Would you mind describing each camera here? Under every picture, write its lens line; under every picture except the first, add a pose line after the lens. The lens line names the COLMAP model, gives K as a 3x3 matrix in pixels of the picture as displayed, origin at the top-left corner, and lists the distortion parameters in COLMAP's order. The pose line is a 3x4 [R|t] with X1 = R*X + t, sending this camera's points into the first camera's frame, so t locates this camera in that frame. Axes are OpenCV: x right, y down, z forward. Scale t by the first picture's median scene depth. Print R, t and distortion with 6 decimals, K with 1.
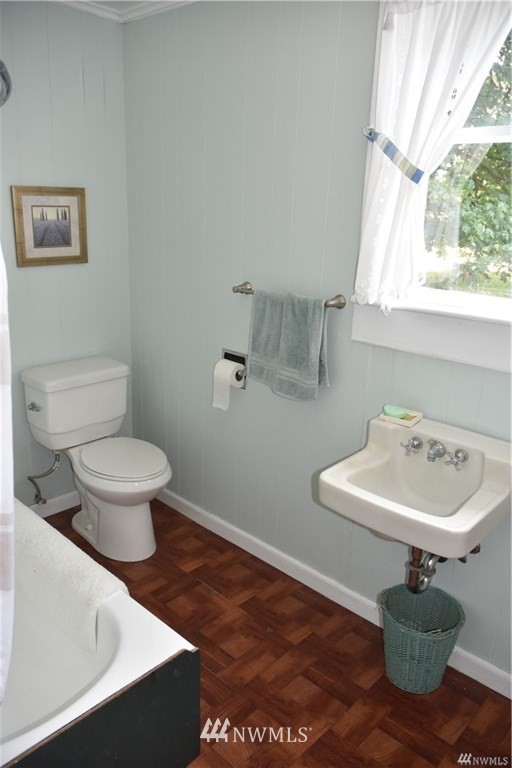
lens RADIAL K [[585.1, 0, 255.1], [0, 585.1, 386.8], [0, 0, 1]] dist [-0.032855, 0.010106]
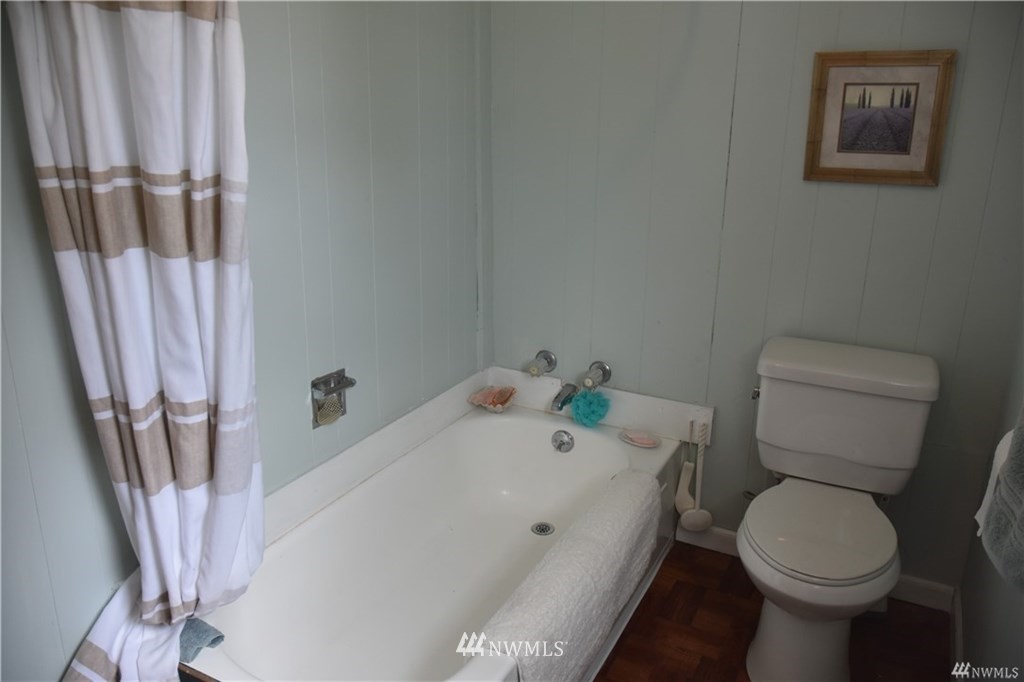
lens RADIAL K [[780.1, 0, 512.1], [0, 780.1, 333.0], [0, 0, 1]] dist [-0.032855, 0.010106]
pose [[0.264116, 0.265416, -0.927252, 0.339794], [-0.279496, 0.941201, 0.189798, -0.114754], [0.923106, 0.209034, 0.322769, 0.445830]]
